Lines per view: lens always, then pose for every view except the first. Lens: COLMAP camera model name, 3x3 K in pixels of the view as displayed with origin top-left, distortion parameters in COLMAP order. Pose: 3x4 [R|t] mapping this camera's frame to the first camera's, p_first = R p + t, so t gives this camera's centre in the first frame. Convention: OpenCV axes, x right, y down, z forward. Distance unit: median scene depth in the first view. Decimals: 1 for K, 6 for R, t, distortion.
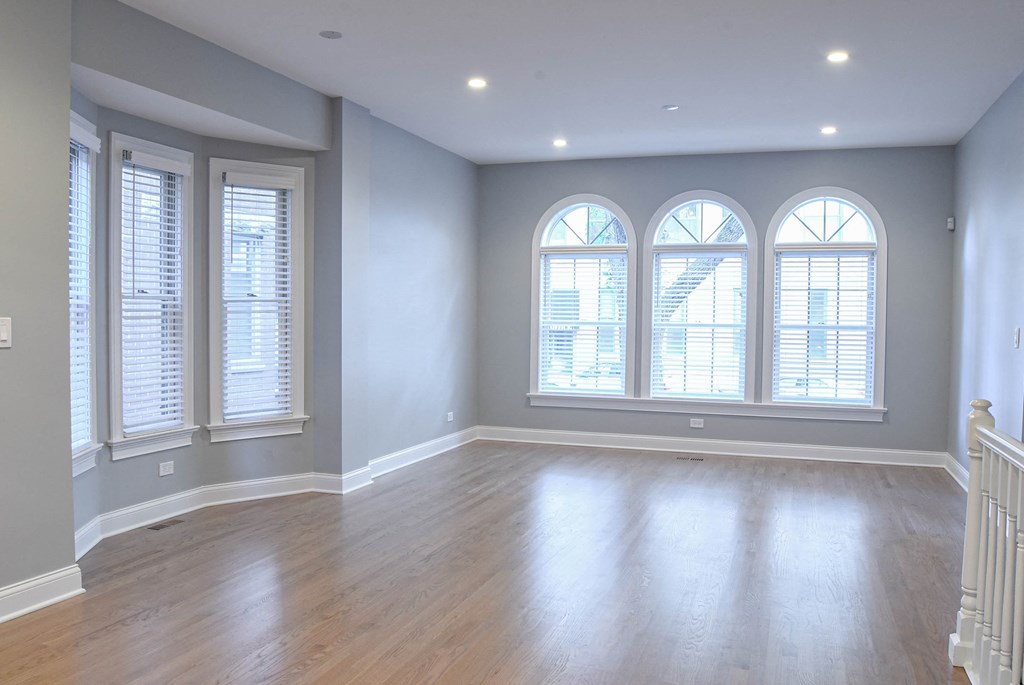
lens RADIAL K [[857.8, 0, 512.0], [0, 857.8, 342.5], [0, 0, 1]] dist [-0.010932, -0.007324]
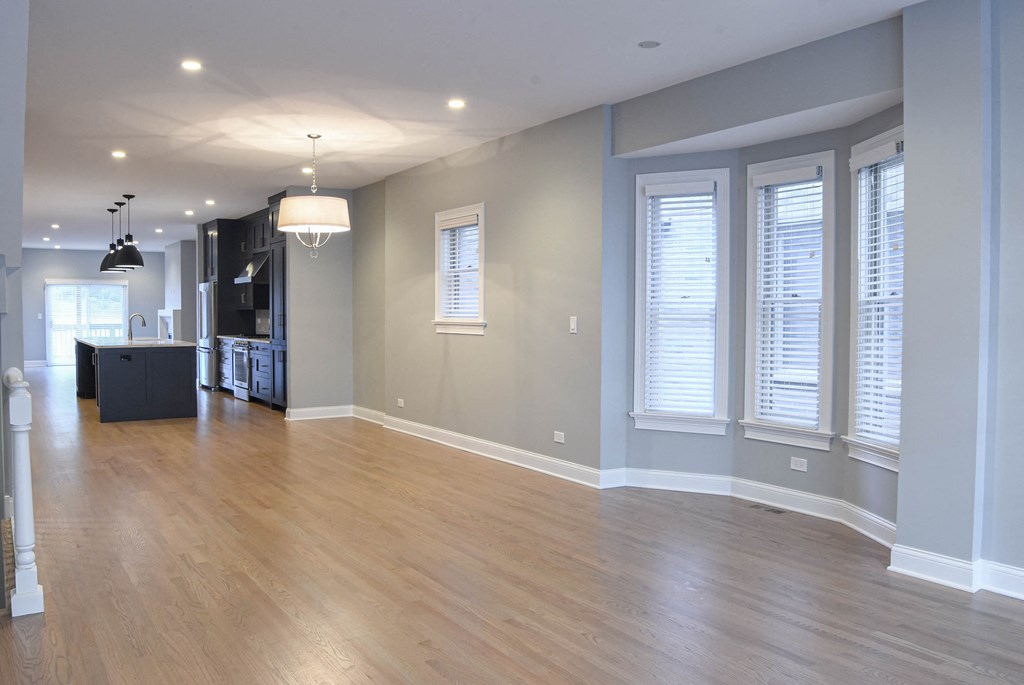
lens RADIAL K [[857.8, 0, 512.0], [0, 857.8, 342.5], [0, 0, 1]] dist [-0.010932, -0.007324]
pose [[-0.622462, 0.016591, -0.782474, 0.666588], [-0.036055, 0.998106, 0.049844, -0.043968], [0.781819, 0.059238, -0.620685, 1.435665]]
